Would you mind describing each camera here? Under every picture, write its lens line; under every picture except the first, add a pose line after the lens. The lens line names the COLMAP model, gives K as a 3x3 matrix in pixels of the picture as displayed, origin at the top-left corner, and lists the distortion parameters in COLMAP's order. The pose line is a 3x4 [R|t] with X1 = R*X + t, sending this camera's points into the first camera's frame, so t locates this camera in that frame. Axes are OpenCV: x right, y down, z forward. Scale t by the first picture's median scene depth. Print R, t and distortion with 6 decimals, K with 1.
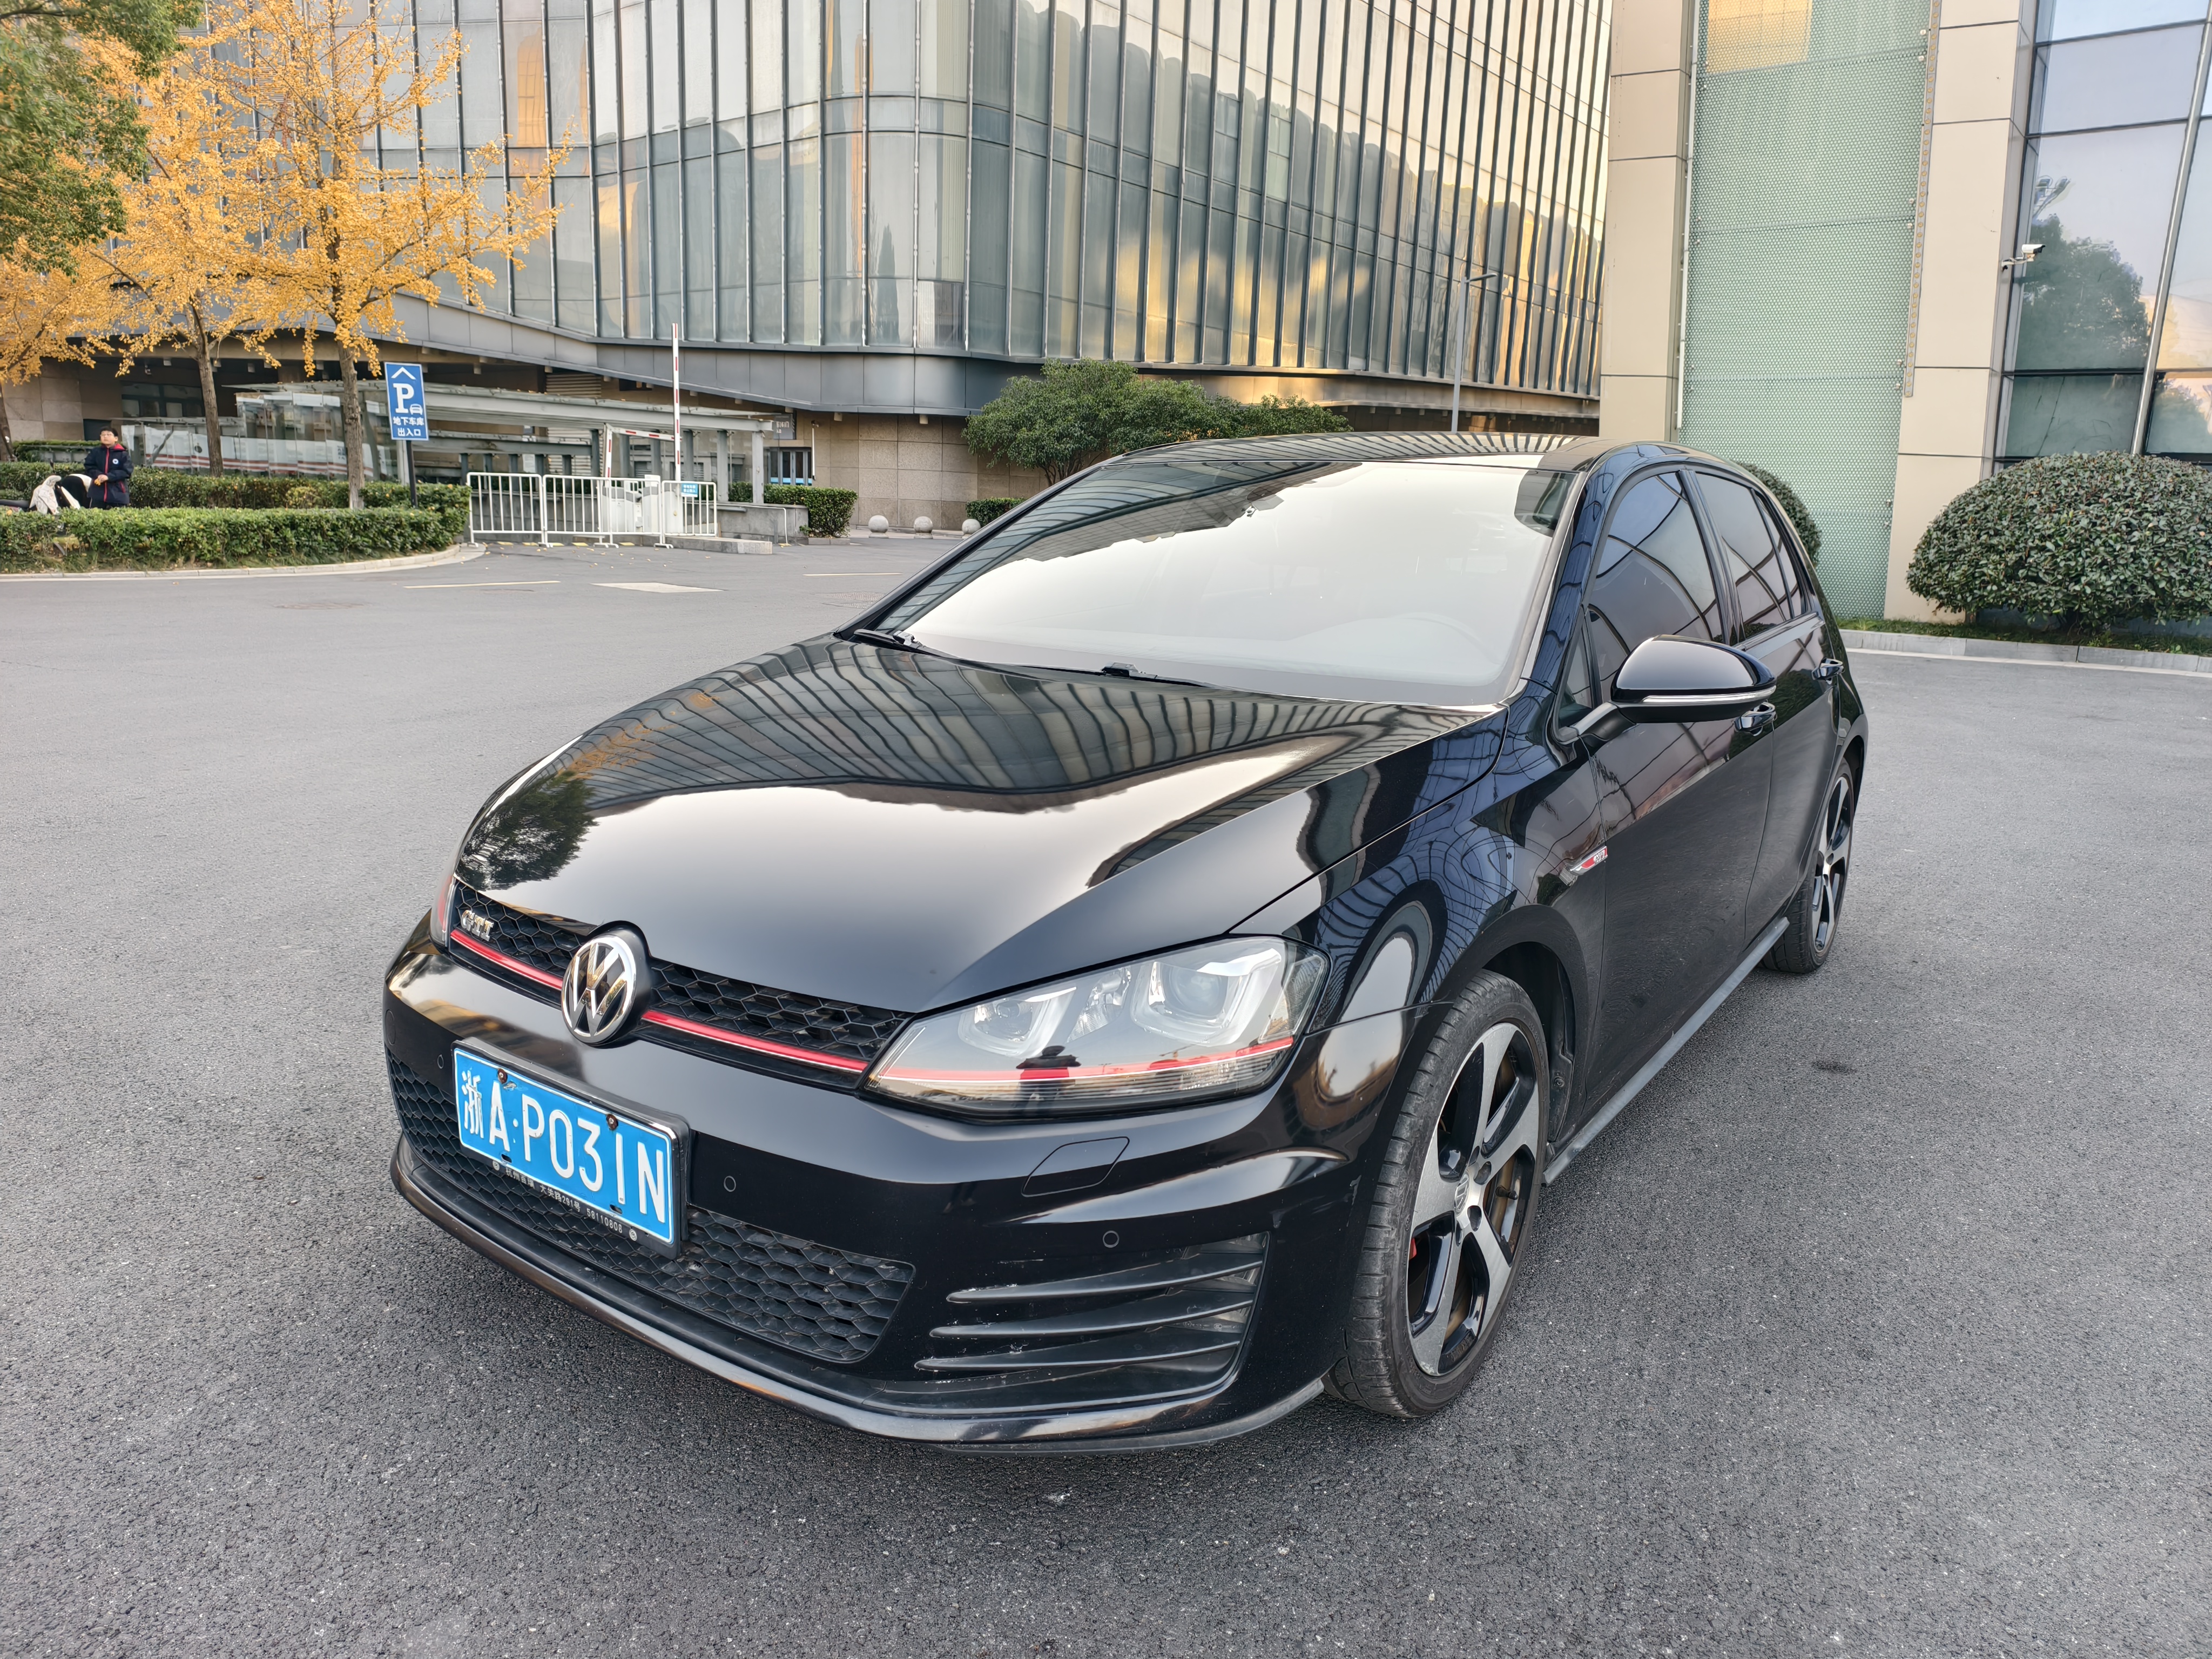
lens RADIAL K [[1535.3, 0, 1103.9], [0, 1535.3, 828.9], [0, 0, 1]] dist [0.006888, -0.014710]
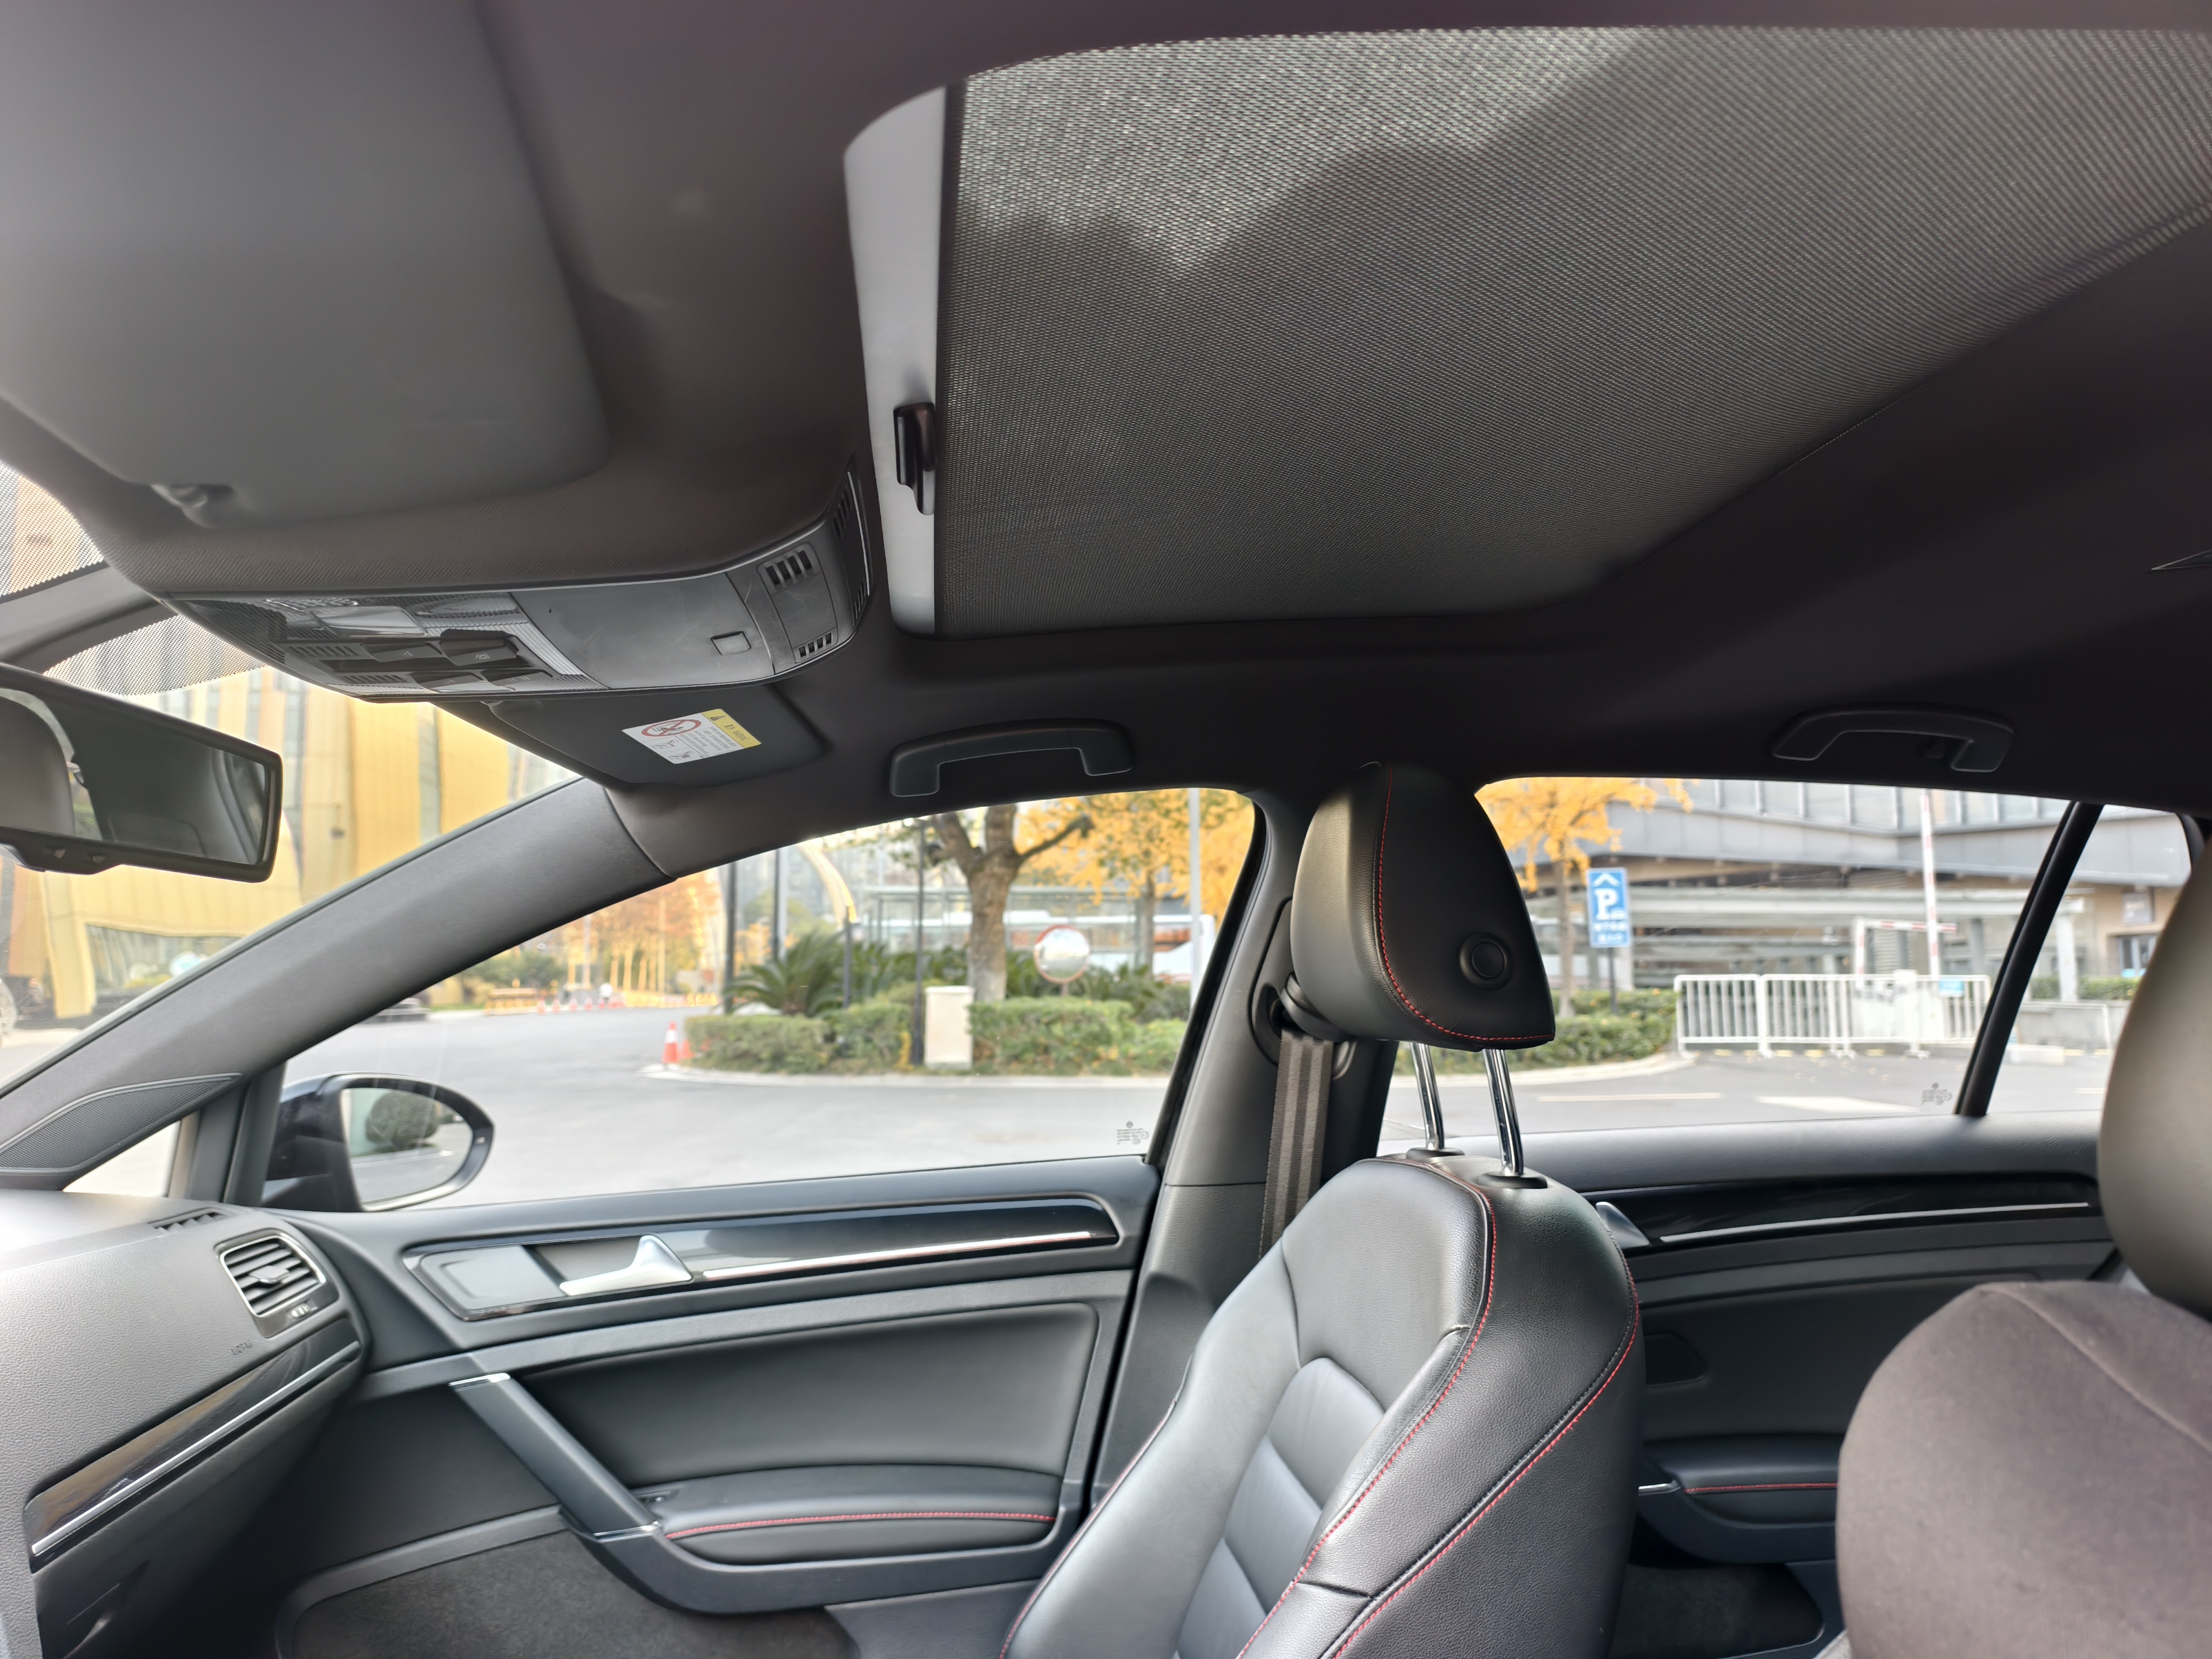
lens RADIAL K [[1535.3, 0, 1098.7], [0, 1535.3, 828.8], [0, 0, 1]] dist [0.006888, -0.014710]
pose [[0.666058, -0.111938, -0.737453, 0.050203], [-0.132384, 0.955239, -0.264563, -0.023875], [0.734058, 0.273842, 0.621425, 0.134568]]
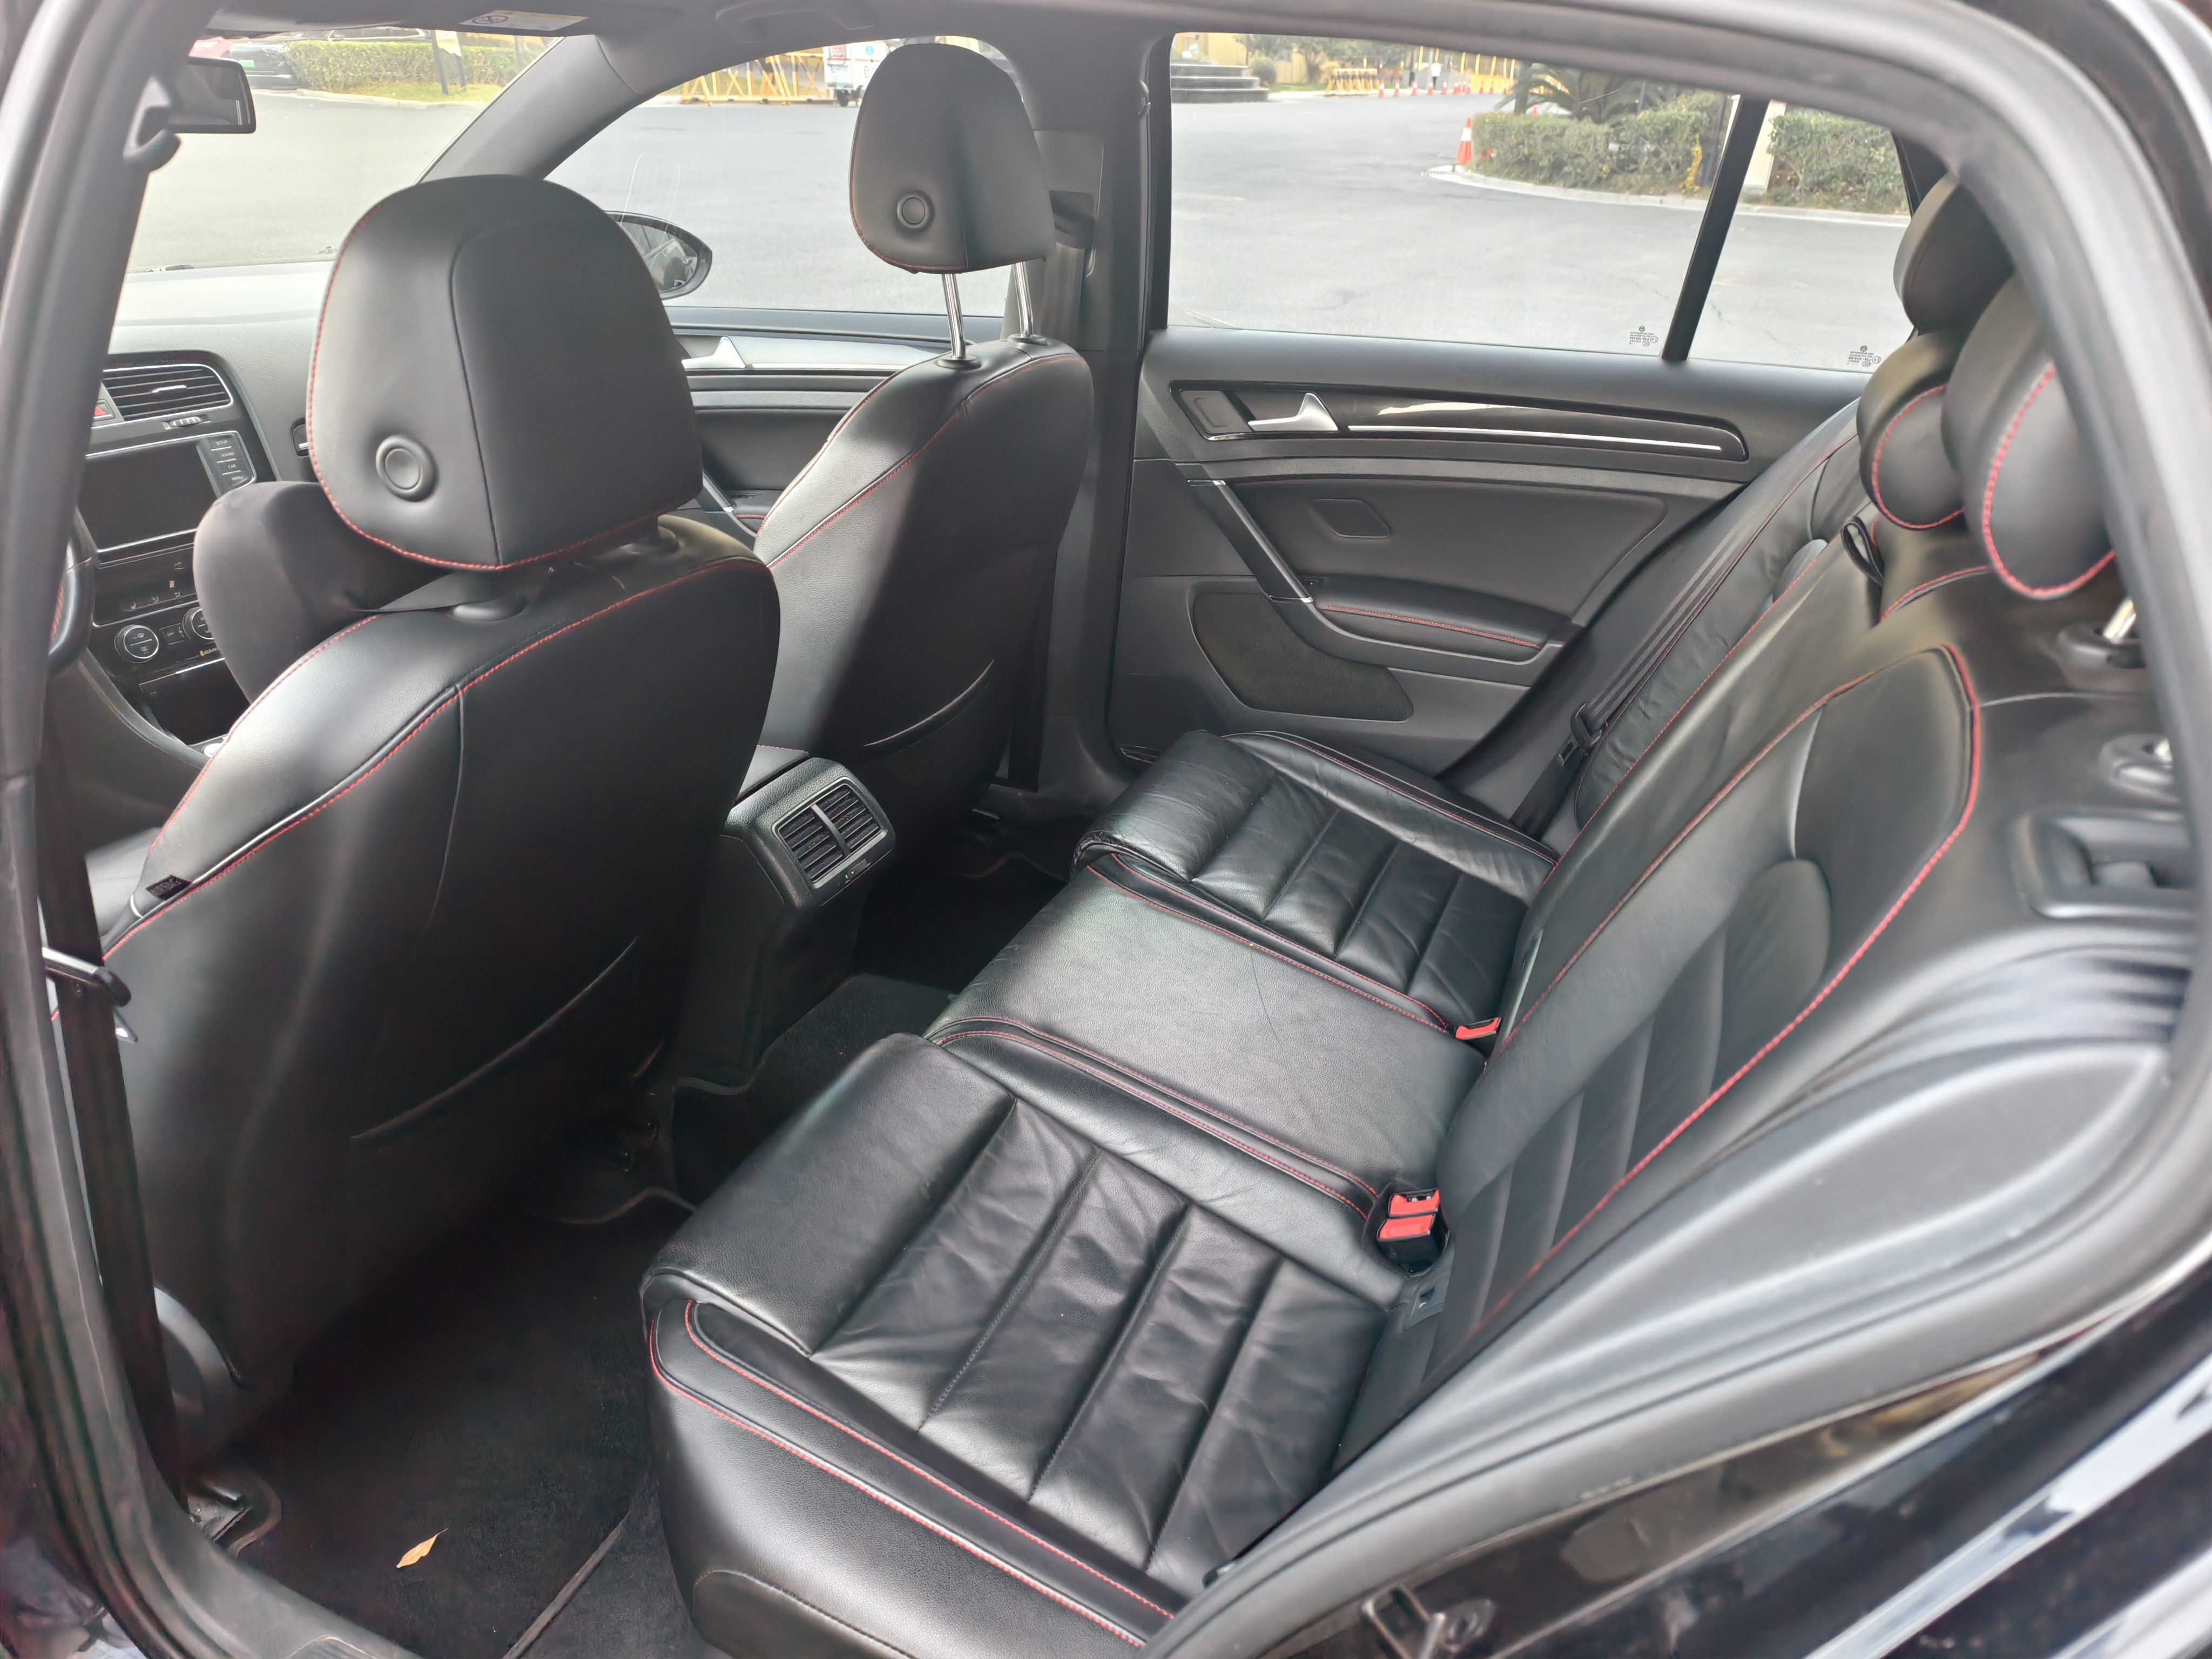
lens RADIAL K [[1535.3, 0, 1162.0], [0, 1535.3, 821.5], [0, 0, 1]] dist [0.006888, -0.014710]
pose [[0.250578, 0.408455, -0.877710, 0.663527], [-0.231555, 0.905606, 0.355330, -0.178321], [0.939996, 0.114200, 0.321505, 0.505131]]
